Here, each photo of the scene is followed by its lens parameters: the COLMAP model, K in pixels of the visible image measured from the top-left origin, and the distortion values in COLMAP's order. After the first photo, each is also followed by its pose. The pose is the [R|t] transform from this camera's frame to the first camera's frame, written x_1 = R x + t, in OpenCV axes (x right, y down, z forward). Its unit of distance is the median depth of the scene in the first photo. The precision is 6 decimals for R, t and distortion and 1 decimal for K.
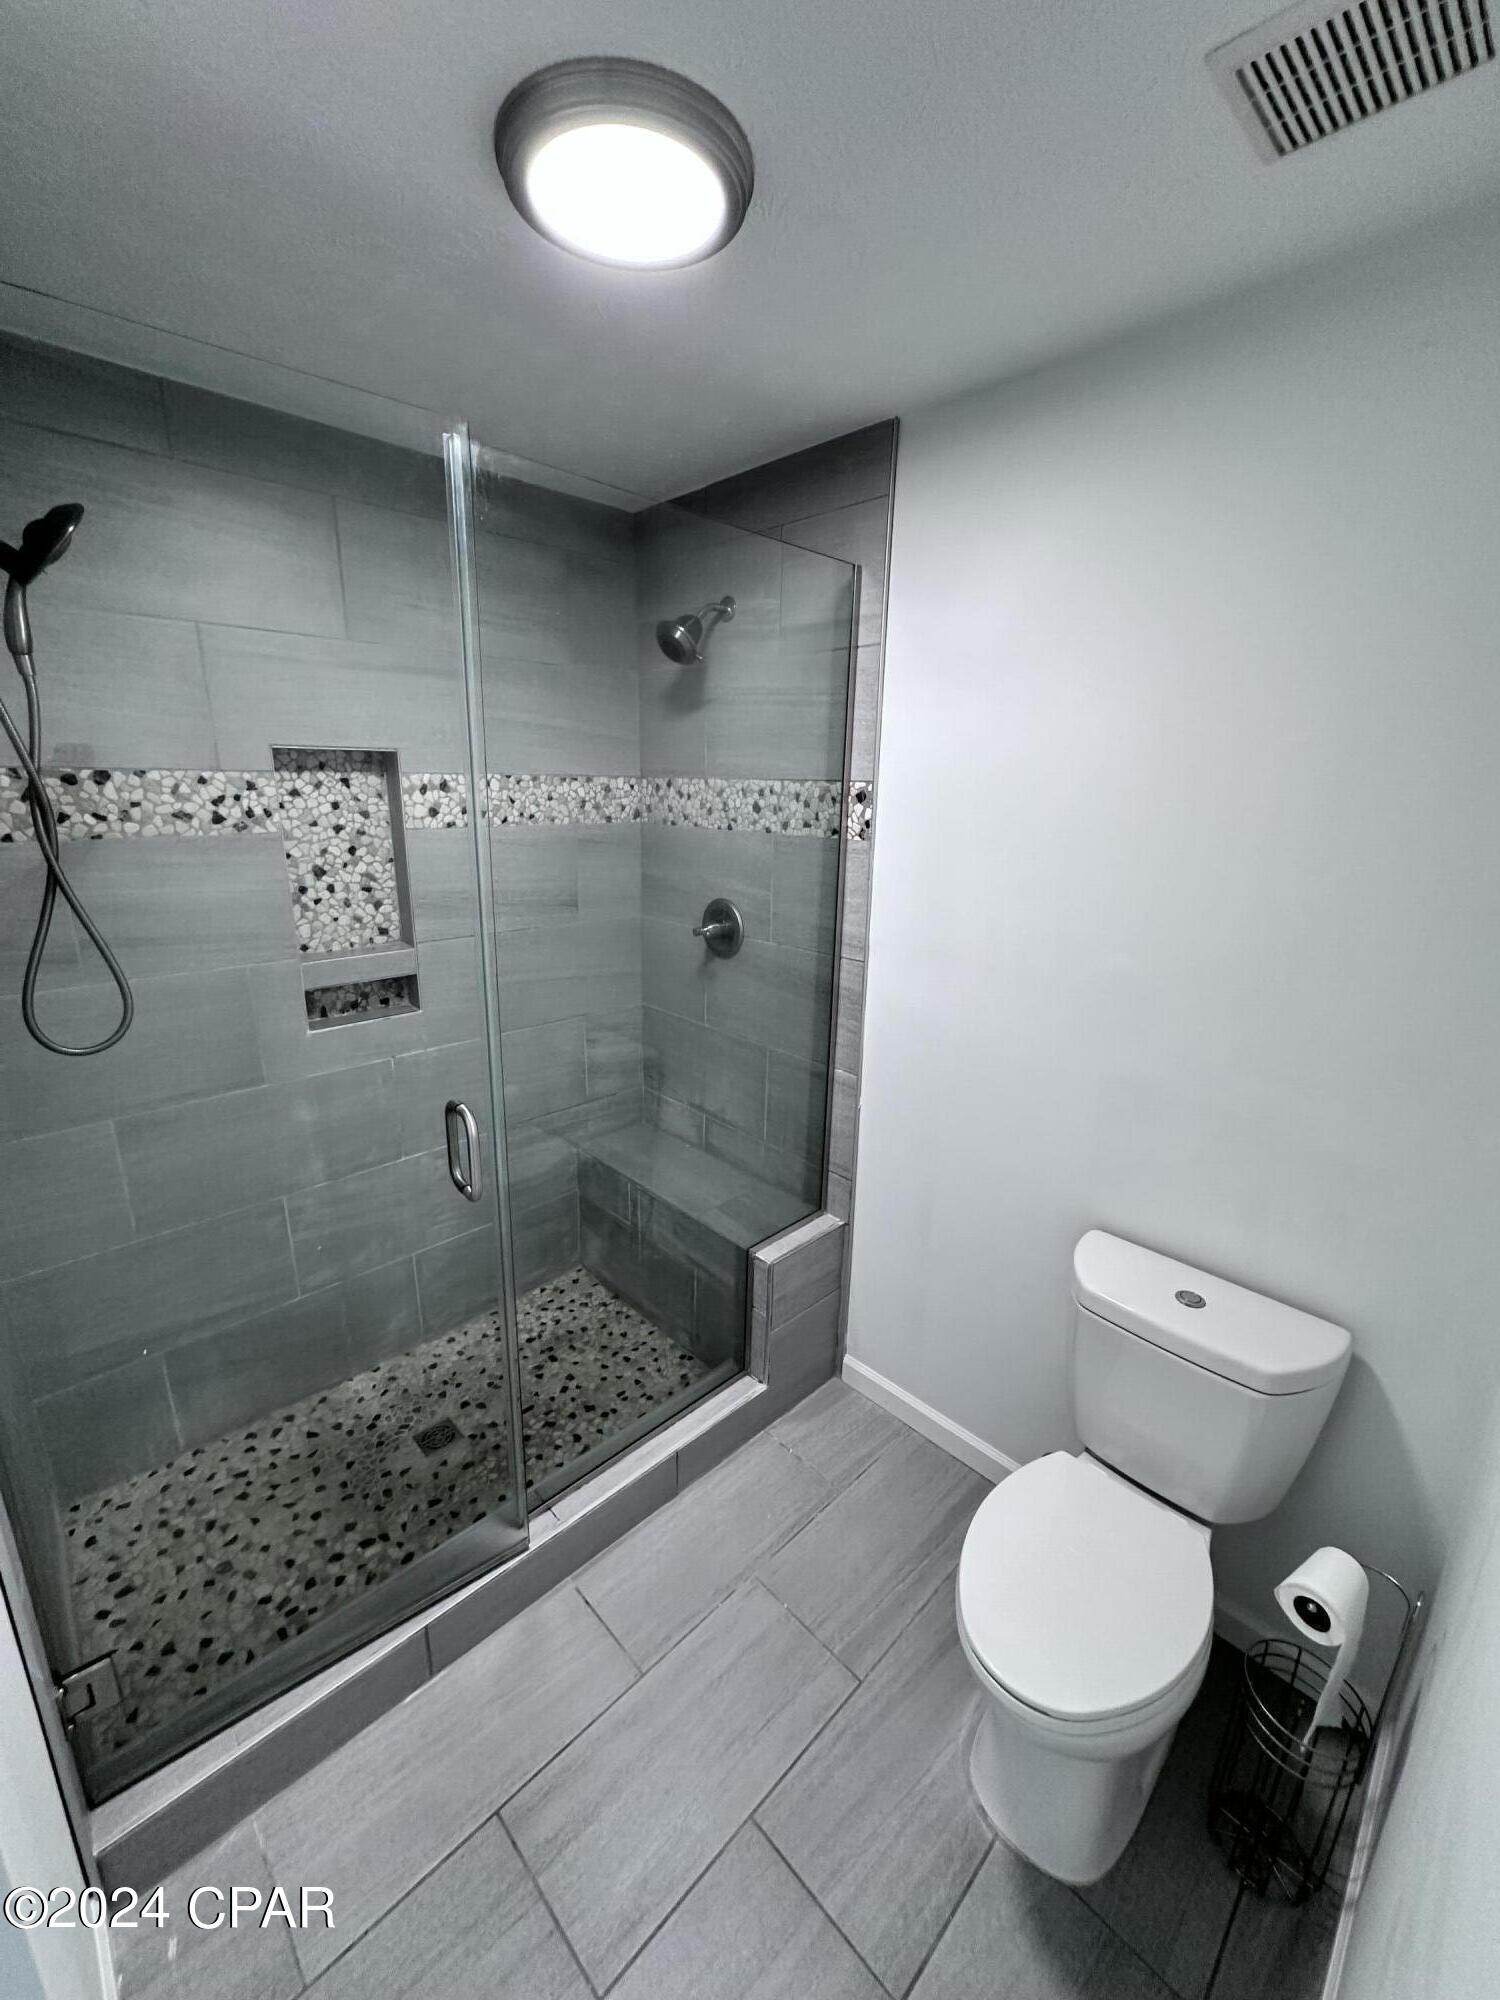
lens RADIAL K [[797.6, 0, 747.9], [0, 797.6, 999.3], [0, 0, 1]] dist [-0.002687, 0.000826]
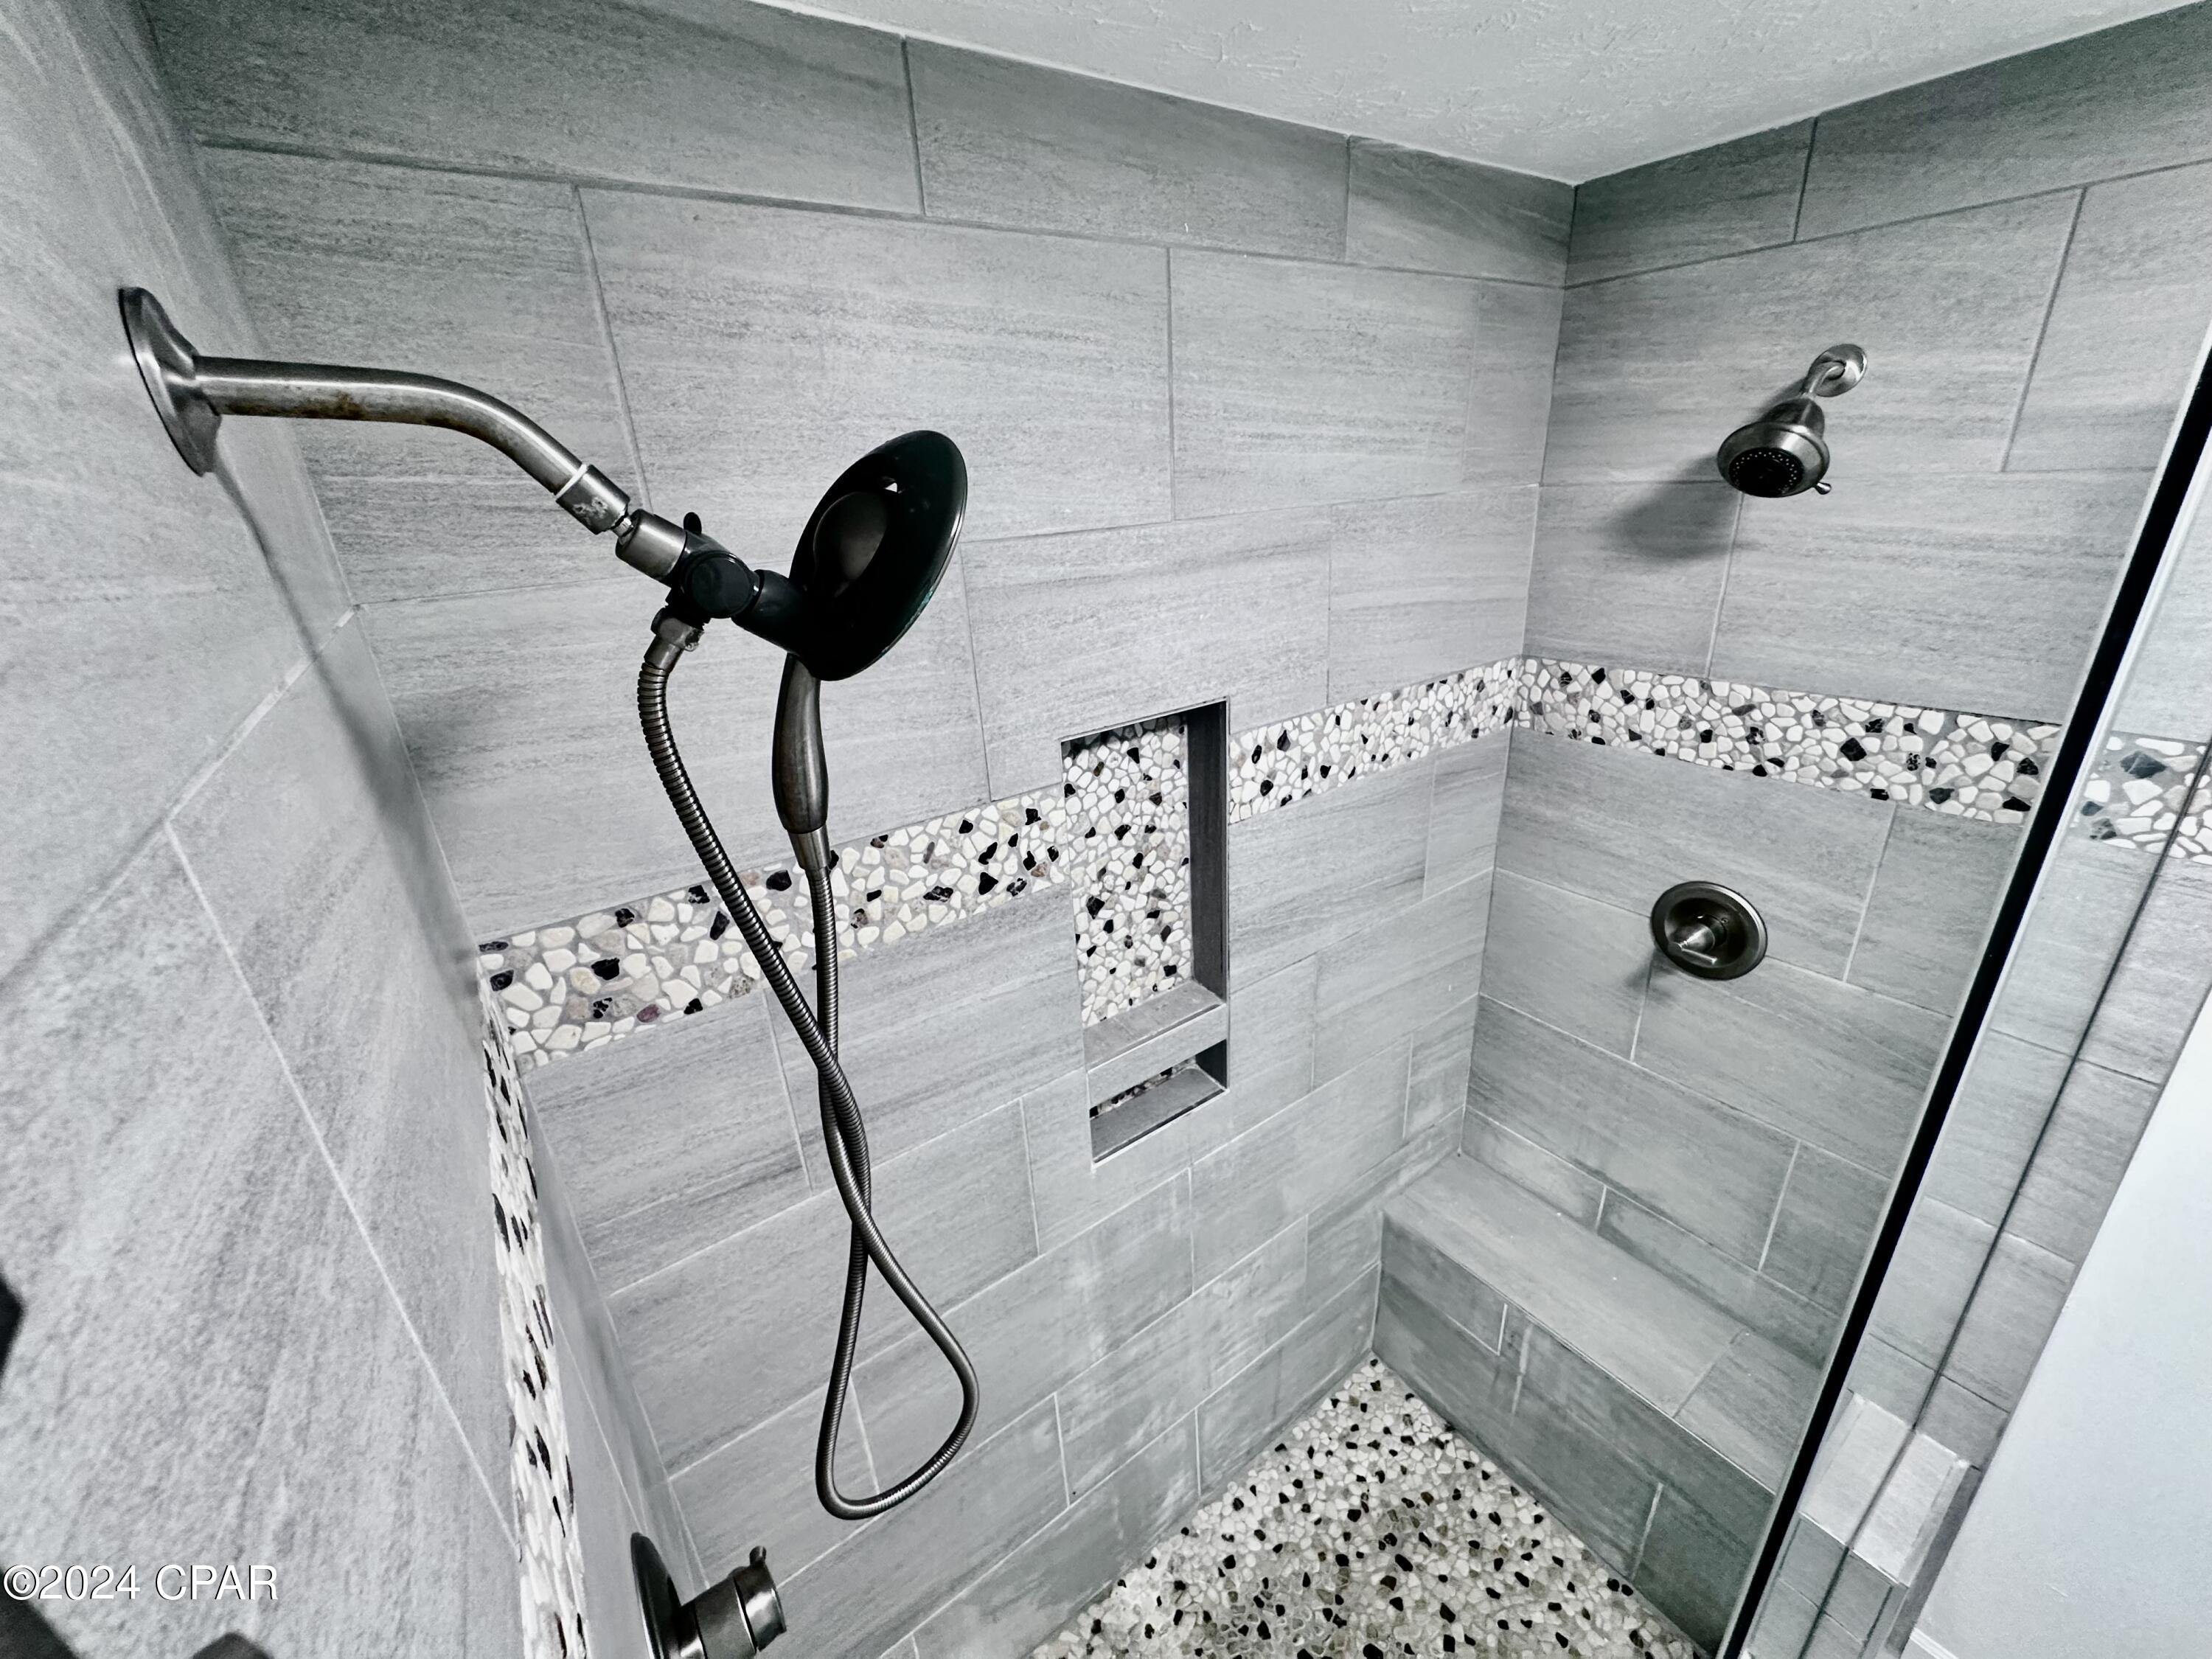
lens RADIAL K [[882.1, 0, 1105.1], [0, 882.1, 830.9], [0, 0, 1]] dist [-0.002687, 0.000826]
pose [[0.986532, -0.011547, -0.163162, -0.394811], [0.030706, 0.992845, 0.115392, -0.273720], [0.160662, -0.118848, 0.979828, 0.334535]]
